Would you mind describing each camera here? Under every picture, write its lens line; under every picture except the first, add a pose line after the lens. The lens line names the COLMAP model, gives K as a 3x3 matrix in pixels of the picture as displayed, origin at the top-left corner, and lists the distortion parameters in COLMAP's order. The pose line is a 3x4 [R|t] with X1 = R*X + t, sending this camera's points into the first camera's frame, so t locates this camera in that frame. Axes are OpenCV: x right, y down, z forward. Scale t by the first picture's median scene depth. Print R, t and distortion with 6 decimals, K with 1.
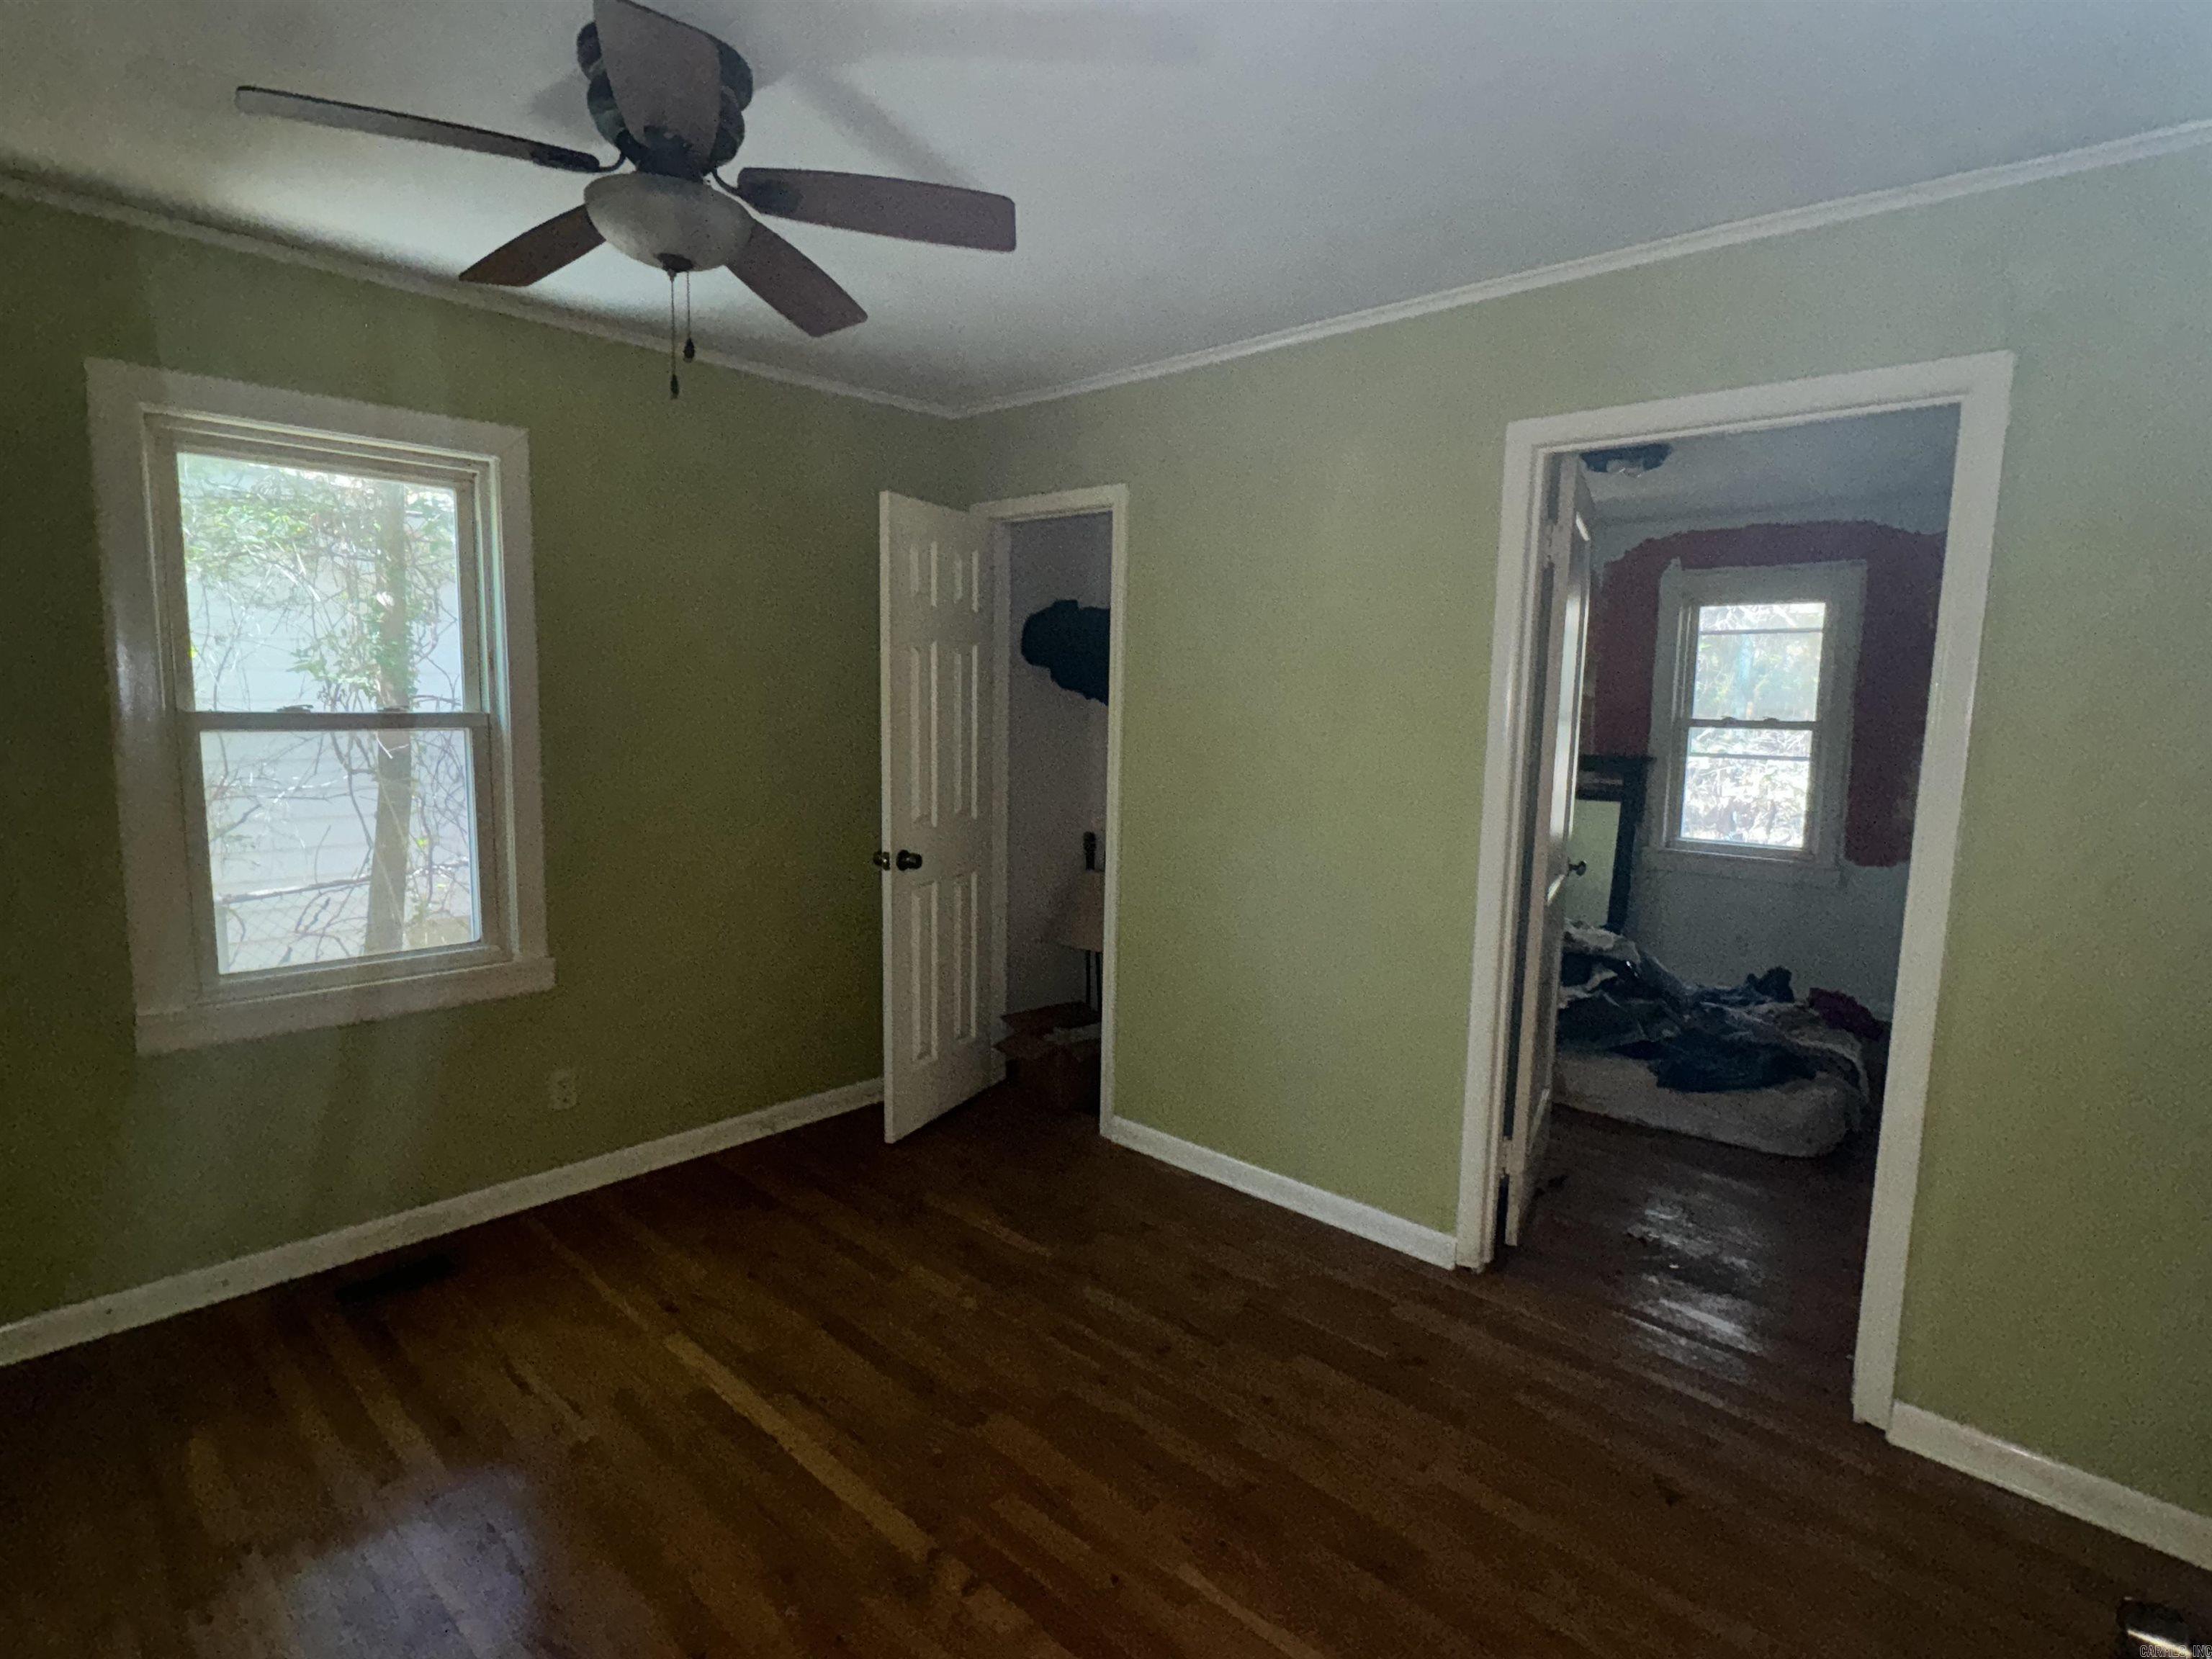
lens RADIAL K [[1134.6, 0, 1115.1], [0, 1134.6, 834.7], [0, 0, 1]] dist [0.001949, 0.001056]
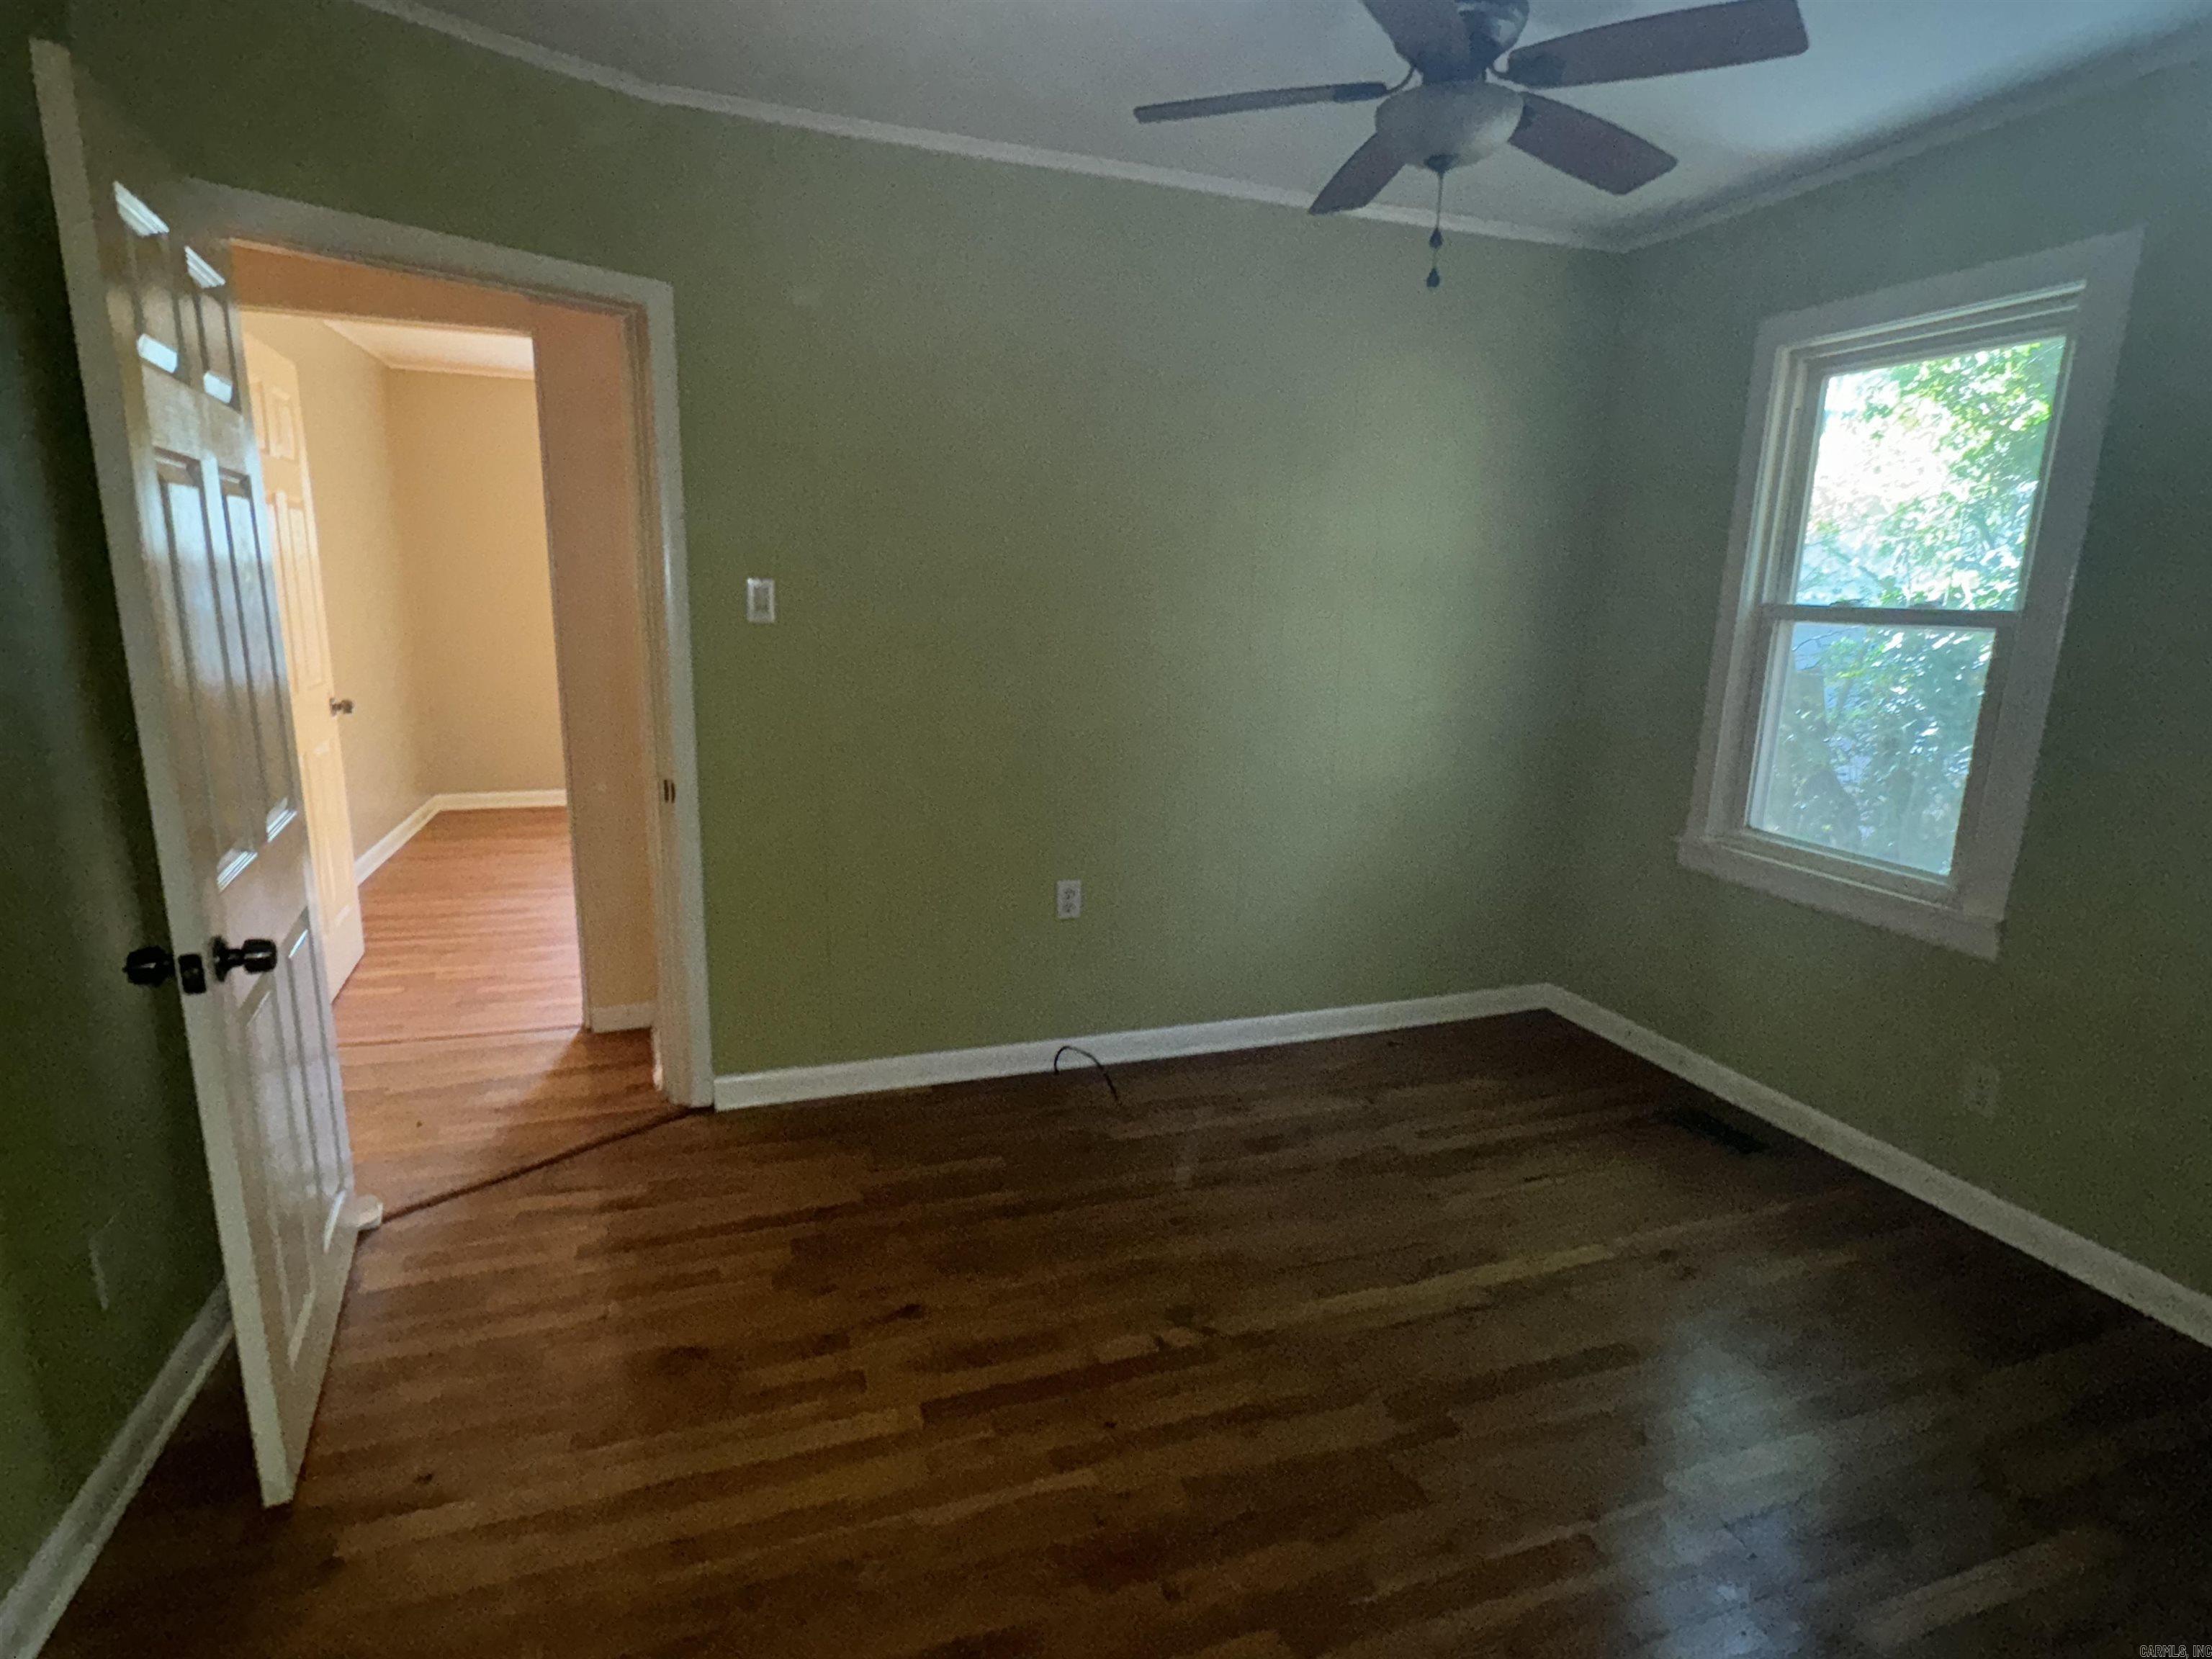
lens RADIAL K [[1134.6, 0, 1115.1], [0, 1134.6, 834.7], [0, 0, 1]] dist [0.001949, 0.001056]
pose [[-0.450631, 0.168881, -0.876591, 0.616029], [-0.146160, 0.954735, 0.259073, -0.088618], [0.880664, 0.244868, -0.405549, 0.984682]]
